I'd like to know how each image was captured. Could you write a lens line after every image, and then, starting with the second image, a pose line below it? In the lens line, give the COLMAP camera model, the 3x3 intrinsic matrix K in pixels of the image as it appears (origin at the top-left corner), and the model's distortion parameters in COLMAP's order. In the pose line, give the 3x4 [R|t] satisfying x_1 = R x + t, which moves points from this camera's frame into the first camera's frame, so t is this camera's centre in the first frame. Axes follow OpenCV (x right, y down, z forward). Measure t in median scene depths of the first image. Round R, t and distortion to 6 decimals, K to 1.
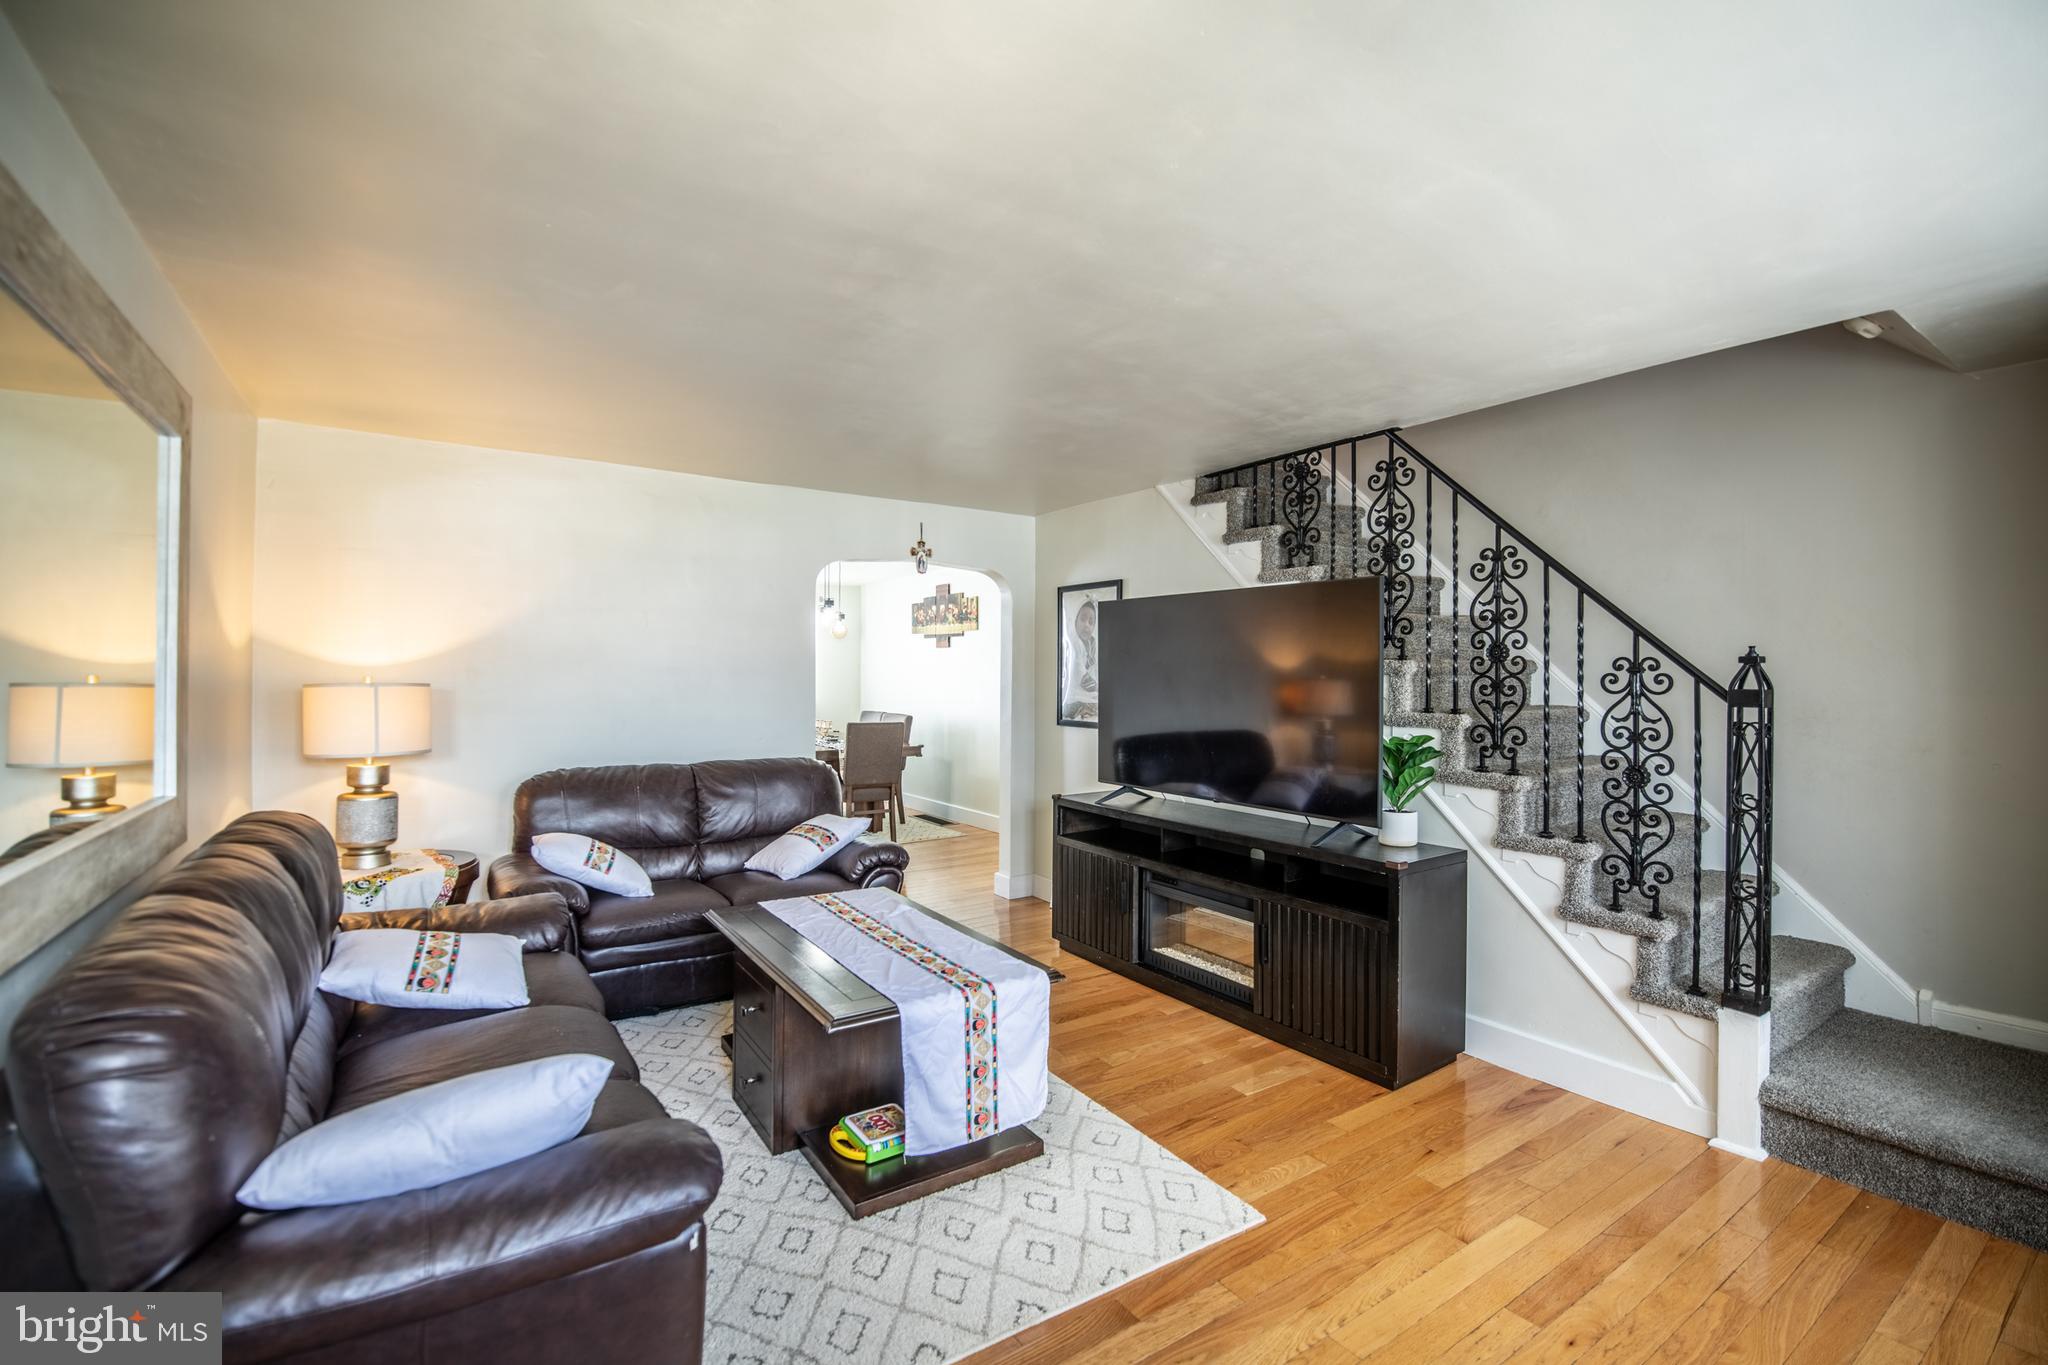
lens RADIAL K [[889.4, 0, 1029.2], [0, 889.4, 669.3], [0, 0, 1]] dist [-0.009970, -0.005521]
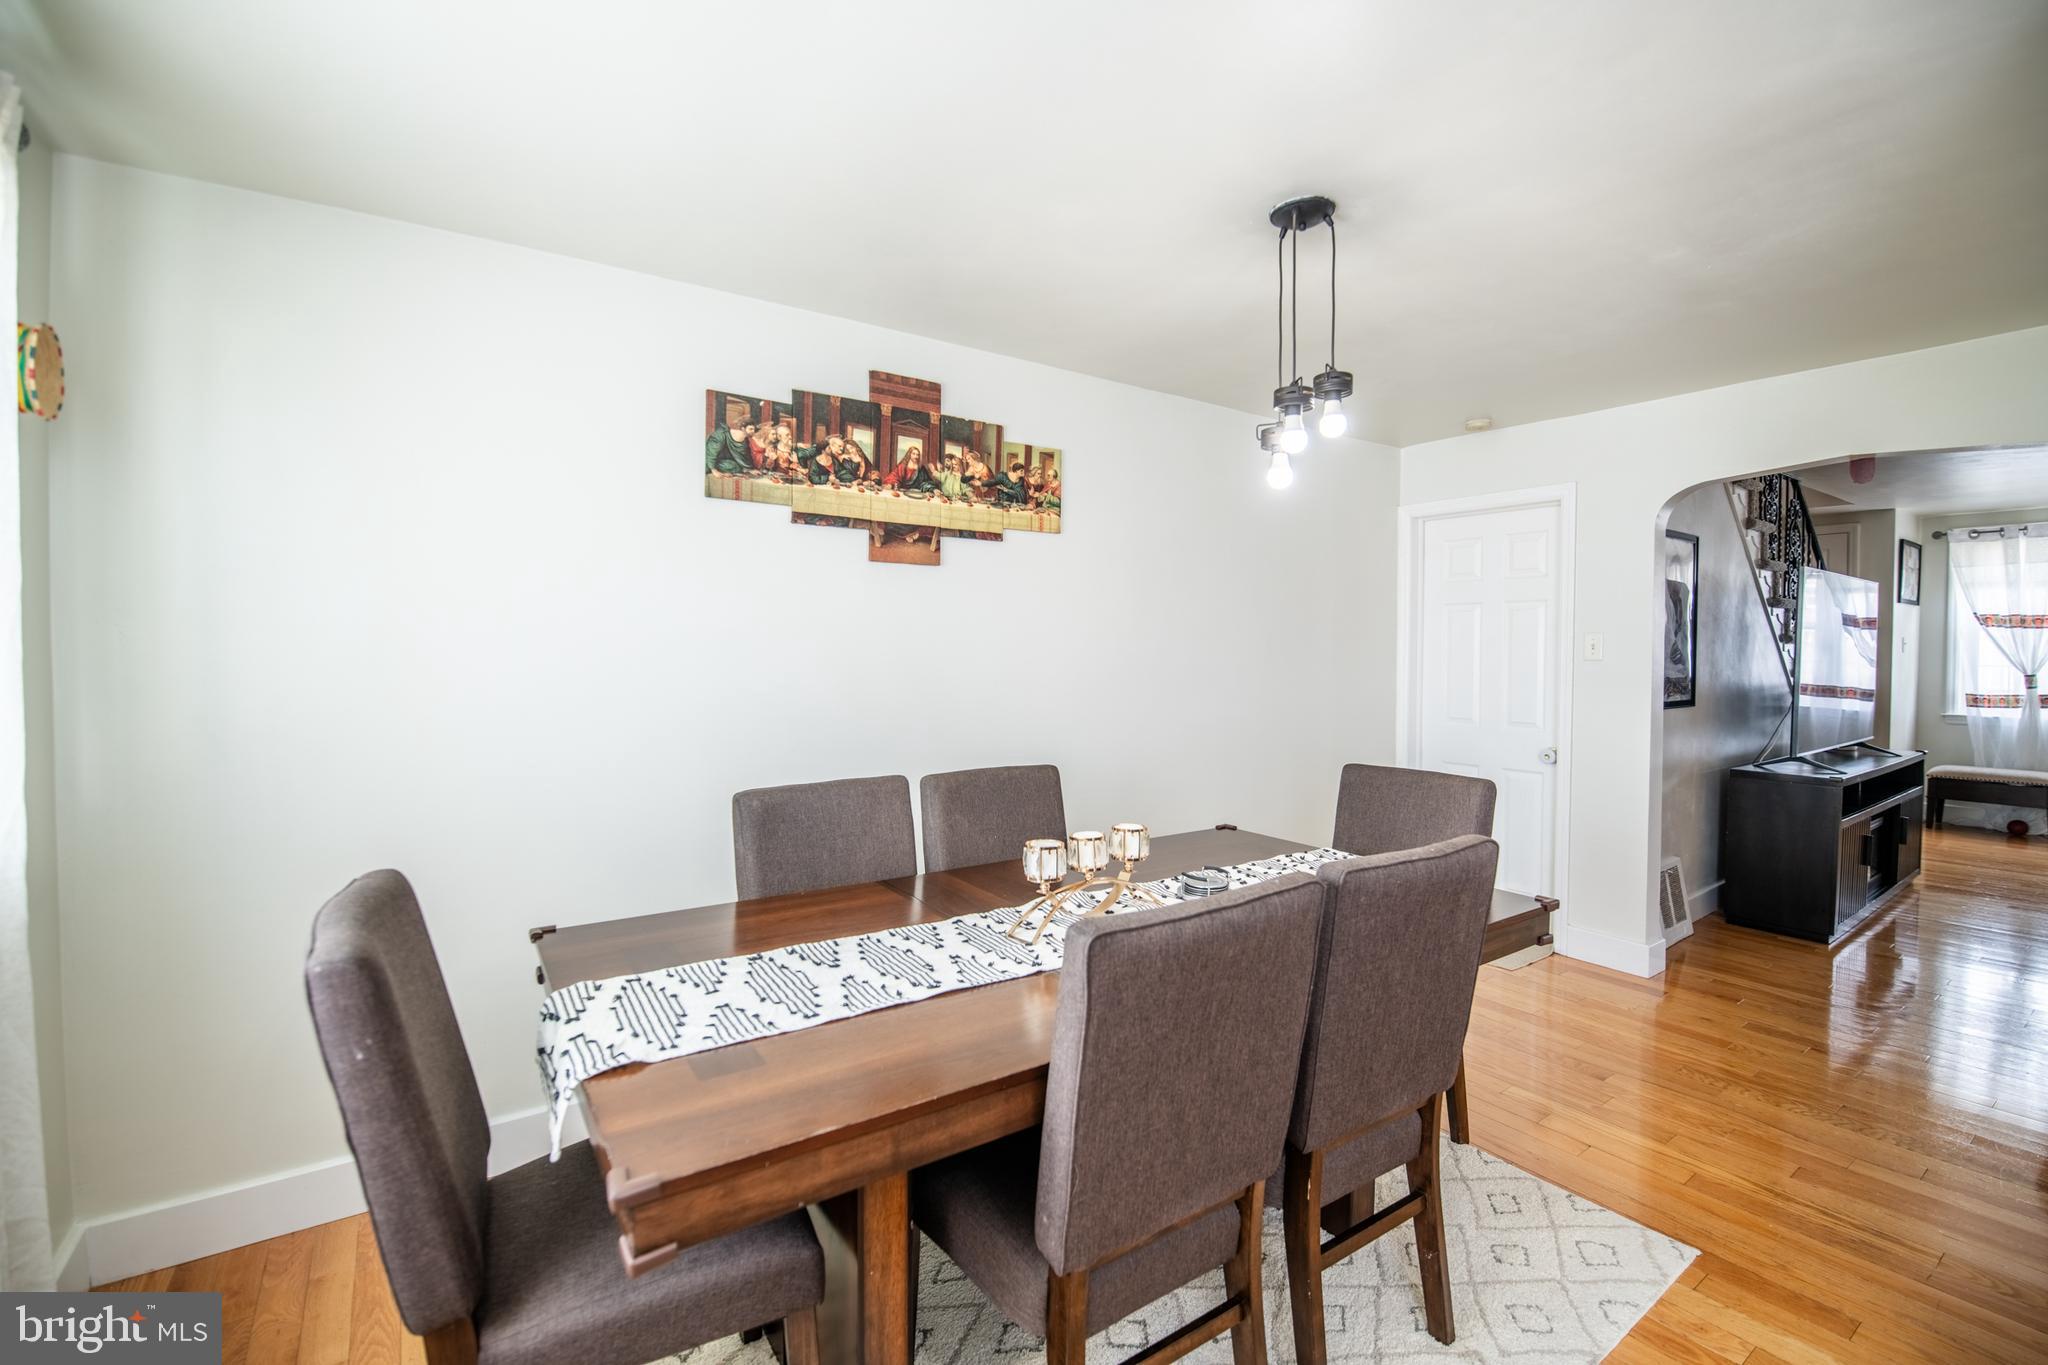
lens RADIAL K [[889.4, 0, 1025.7], [0, 889.4, 674.1], [0, 0, 1]] dist [-0.009970, -0.005521]
pose [[-0.008347, -0.032496, 0.999437, -0.877549], [-0.006209, 0.999454, 0.032445, 0.012763], [-0.999946, -0.005935, -0.008544, 1.920351]]
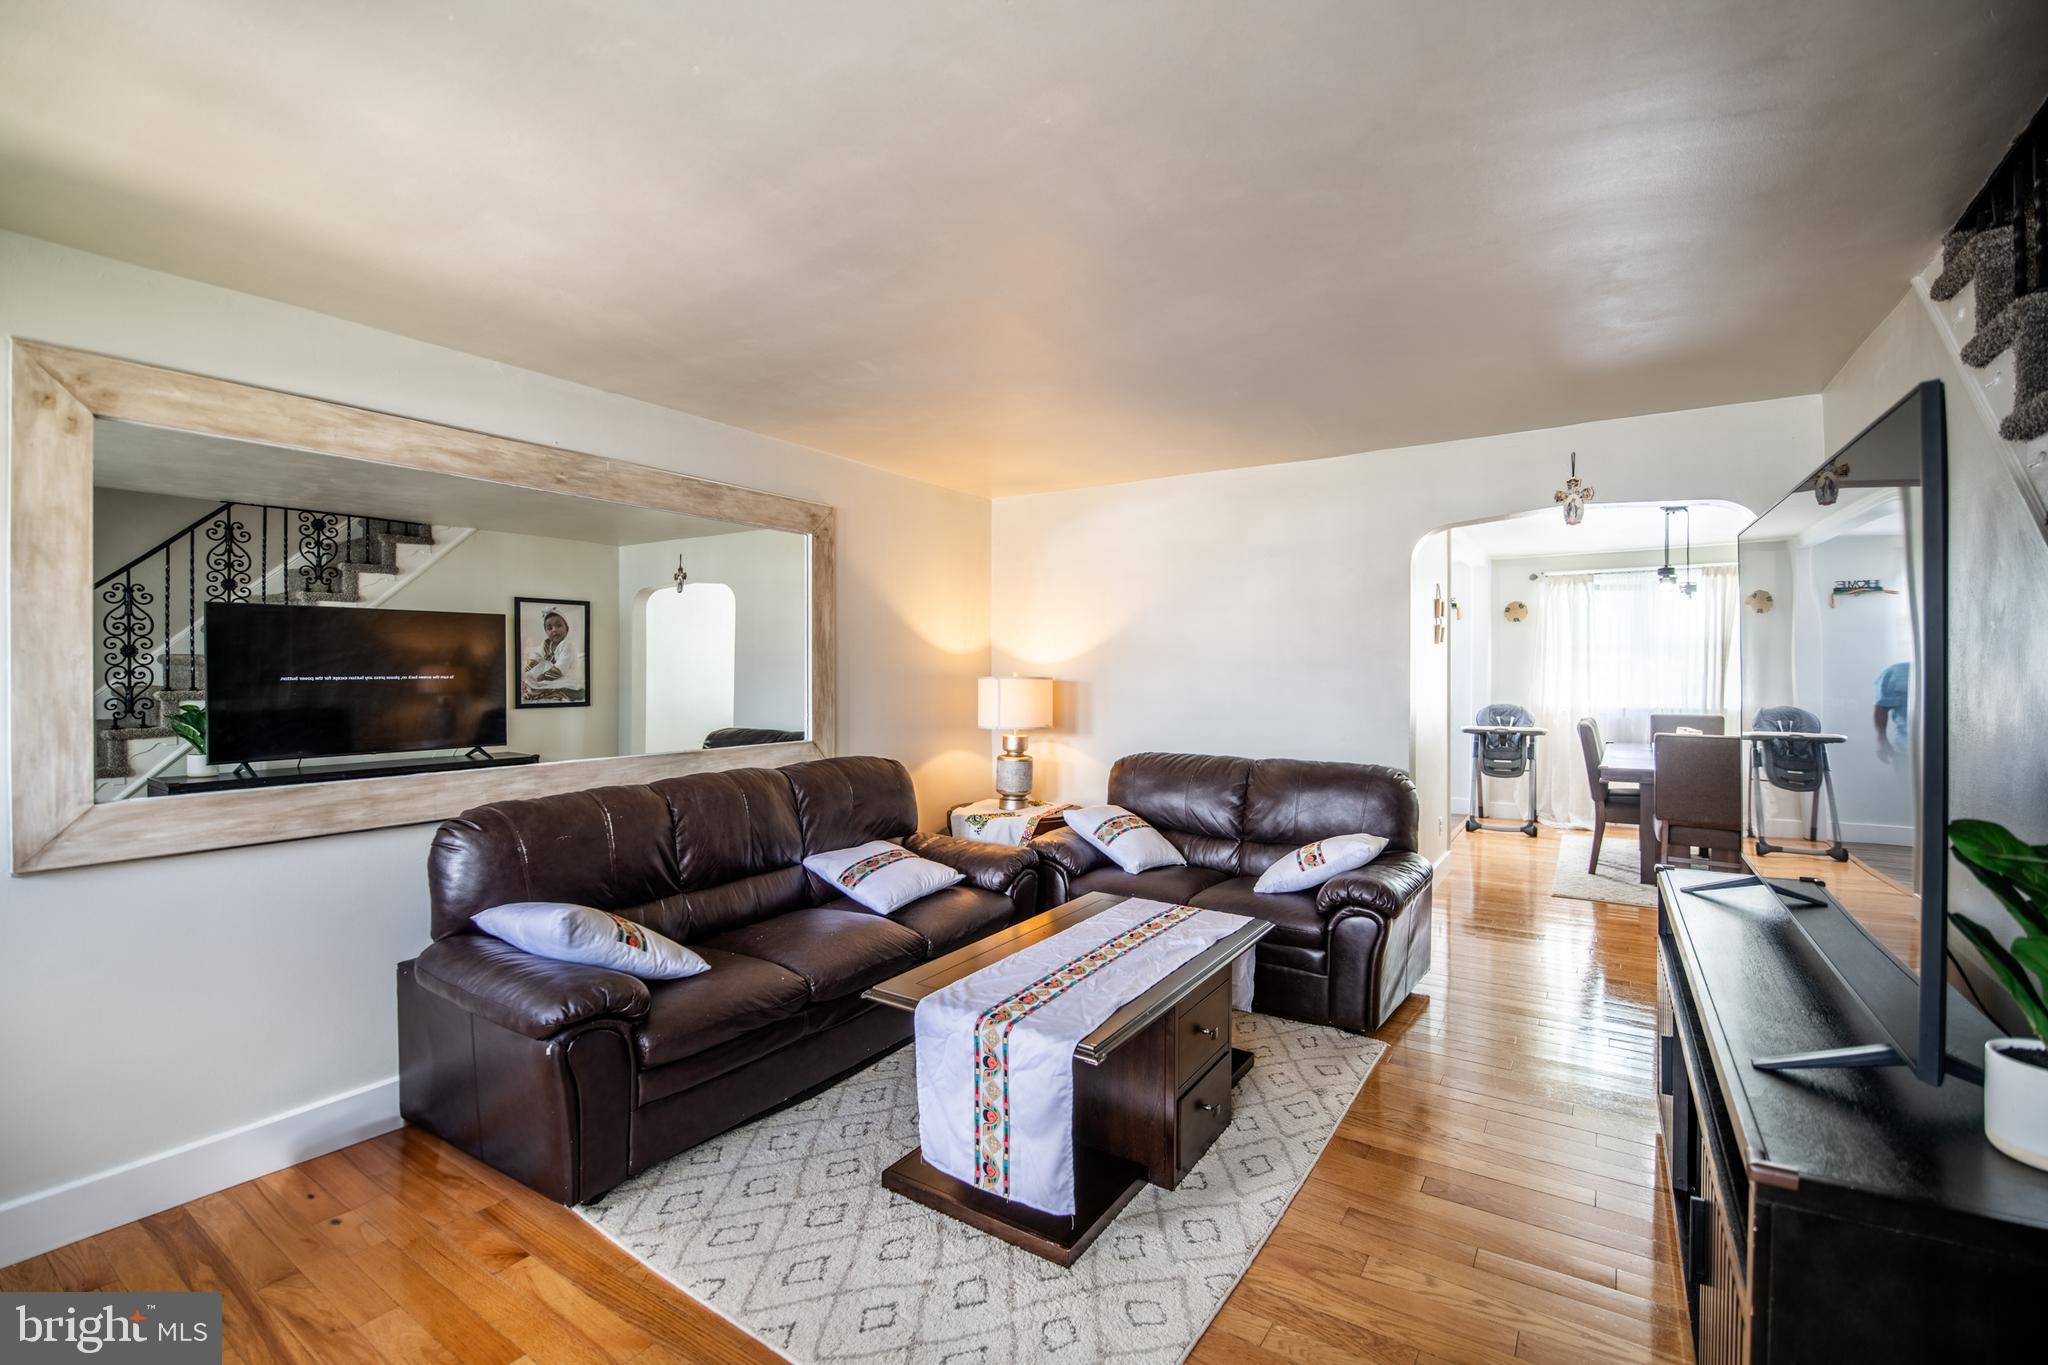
lens RADIAL K [[889.4, 0, 1030.5], [0, 889.4, 675.7], [0, 0, 1]] dist [-0.009970, -0.005521]
pose [[0.384127, 0.001878, -0.923278, 0.440249], [0.006832, 0.999965, 0.004877, 0.007094], [0.923255, -0.008181, 0.384101, 0.400686]]
